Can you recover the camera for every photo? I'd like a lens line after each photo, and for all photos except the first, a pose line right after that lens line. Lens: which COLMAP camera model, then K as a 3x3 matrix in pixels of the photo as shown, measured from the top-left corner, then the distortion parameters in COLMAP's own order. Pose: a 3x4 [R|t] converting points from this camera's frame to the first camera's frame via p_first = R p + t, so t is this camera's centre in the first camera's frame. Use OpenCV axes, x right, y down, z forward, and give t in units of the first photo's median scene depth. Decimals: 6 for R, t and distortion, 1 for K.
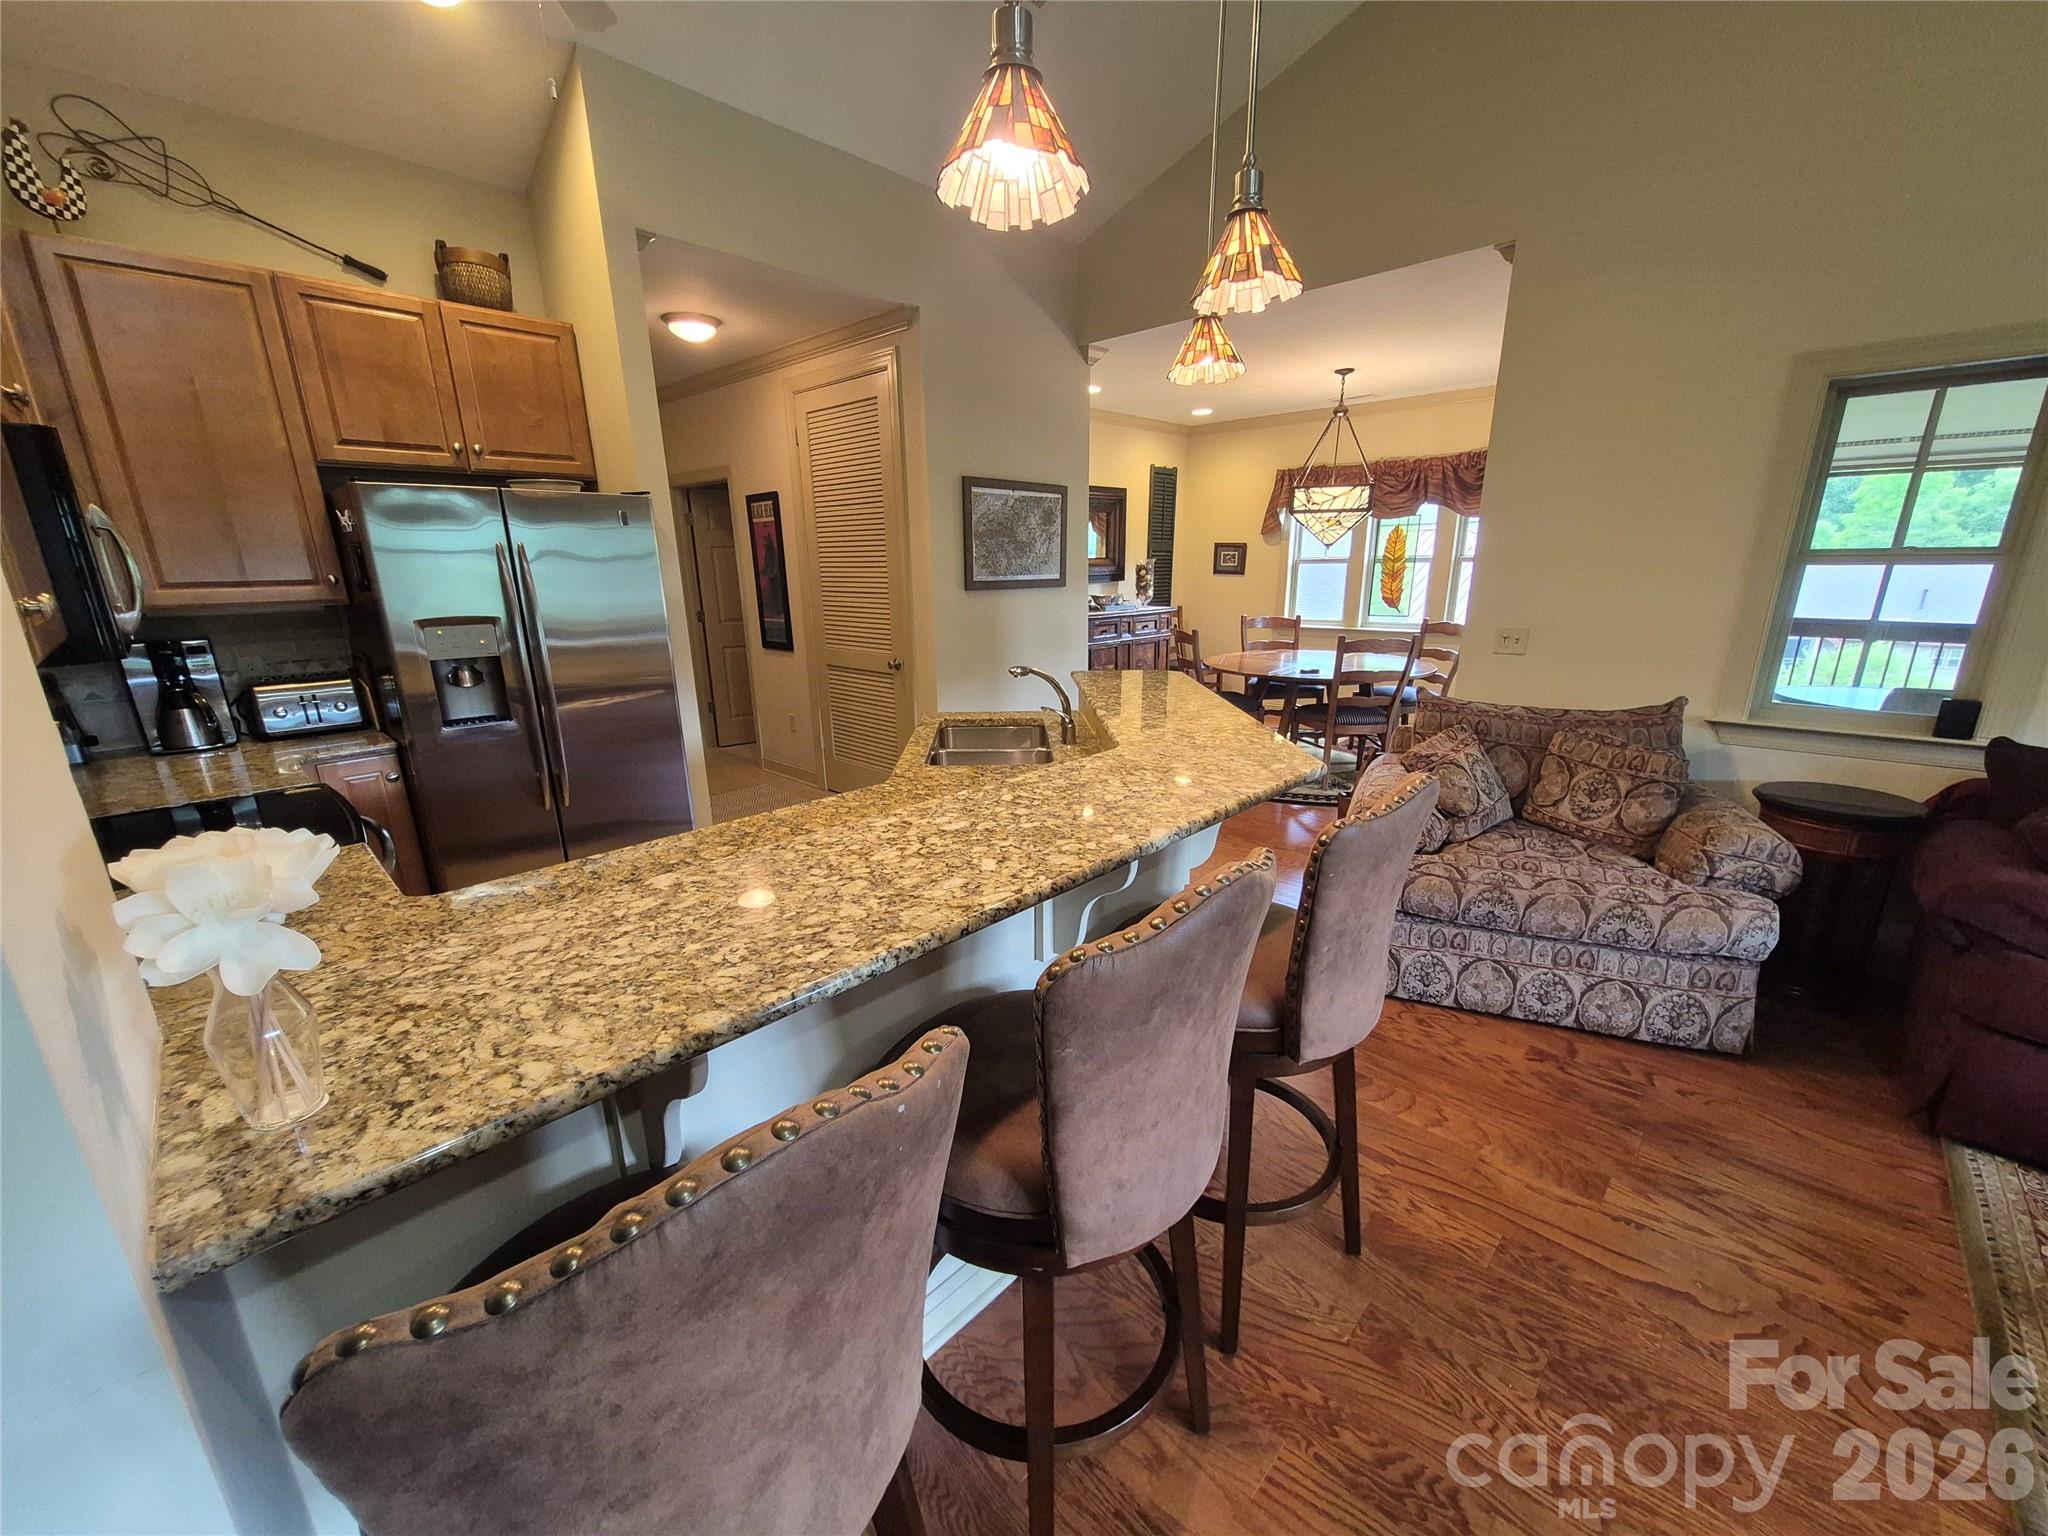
lens RADIAL K [[799.9, 0, 1024.2], [0, 799.9, 791.0], [0, 0, 1]] dist [0.000965, -0.000096]
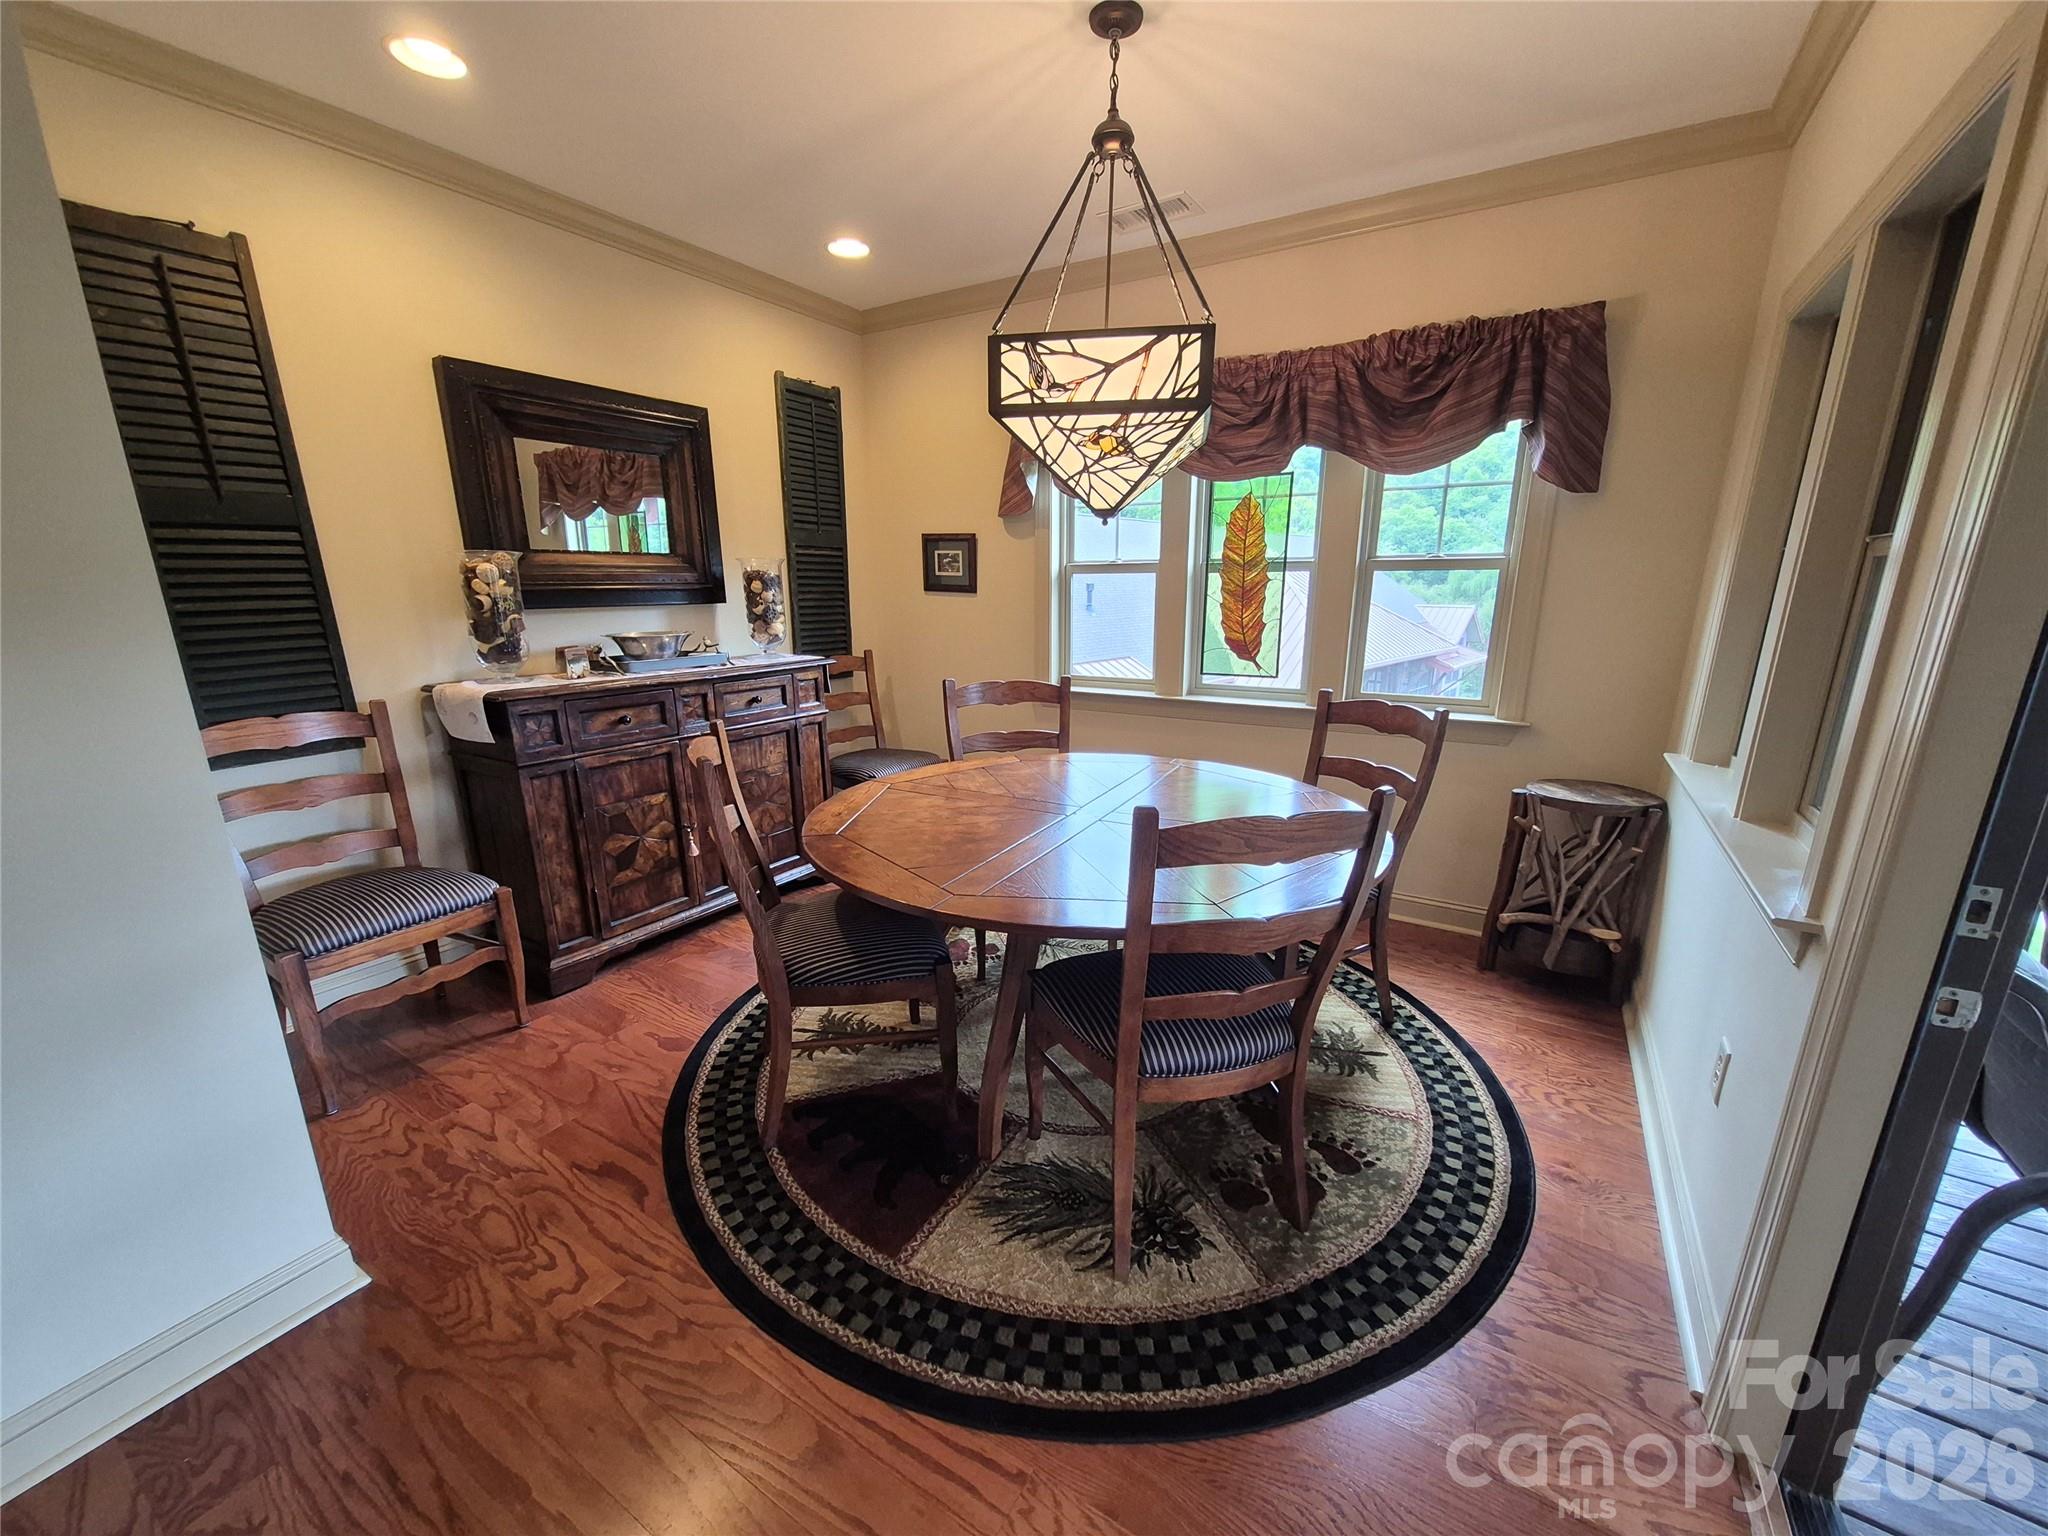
lens RADIAL K [[799.9, 0, 1024.2], [0, 799.9, 791.0], [0, 0, 1]] dist [0.000965, -0.000096]
pose [[0.978922, -0.040775, 0.200123, 0.212800], [0.046399, 0.998647, -0.023493, -0.136393], [-0.198895, 0.032283, 0.979489, 0.519958]]
